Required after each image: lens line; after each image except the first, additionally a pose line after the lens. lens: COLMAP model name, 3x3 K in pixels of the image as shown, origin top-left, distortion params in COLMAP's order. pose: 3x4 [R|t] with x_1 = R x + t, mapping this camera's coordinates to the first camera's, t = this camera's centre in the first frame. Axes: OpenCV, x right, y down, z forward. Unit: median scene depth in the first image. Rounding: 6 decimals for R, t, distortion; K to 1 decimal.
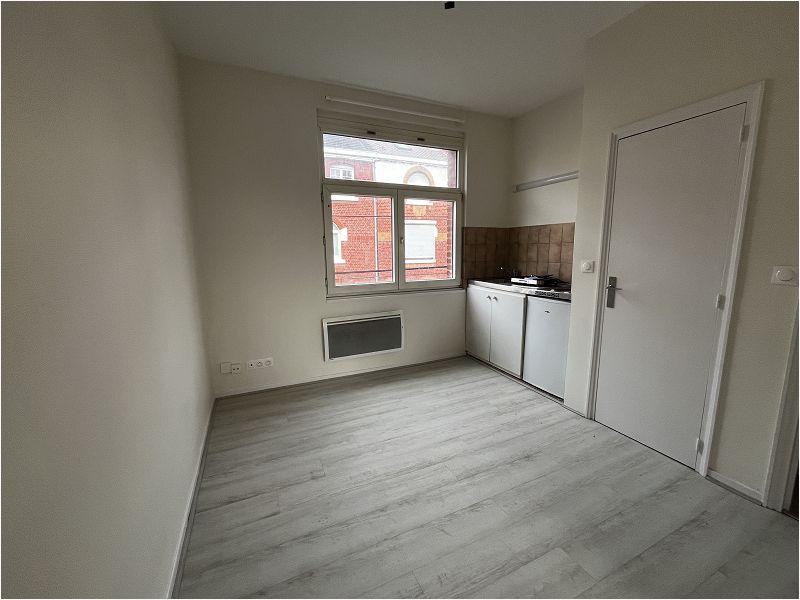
lens RADIAL K [[325.9, 0, 401.6], [0, 325.9, 300.4], [0, 0, 1]] dist [-0.003424, -0.000189]
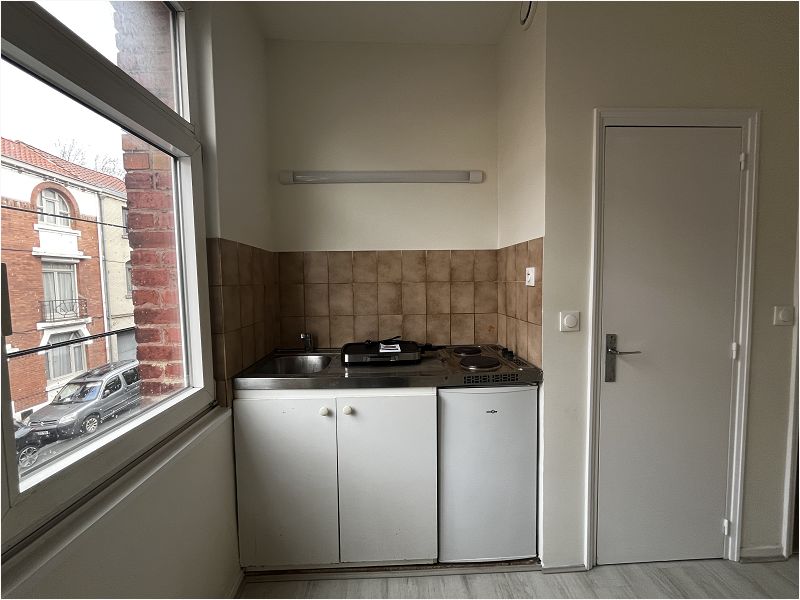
lens RADIAL K [[325.9, 0, 401.6], [0, 325.9, 300.4], [0, 0, 1]] dist [-0.003424, -0.000189]
pose [[0.382643, -0.051879, 0.922439, -0.084636], [0.158046, 0.987381, -0.010028, -0.164492], [-0.910278, 0.149625, 0.386014, 0.928195]]
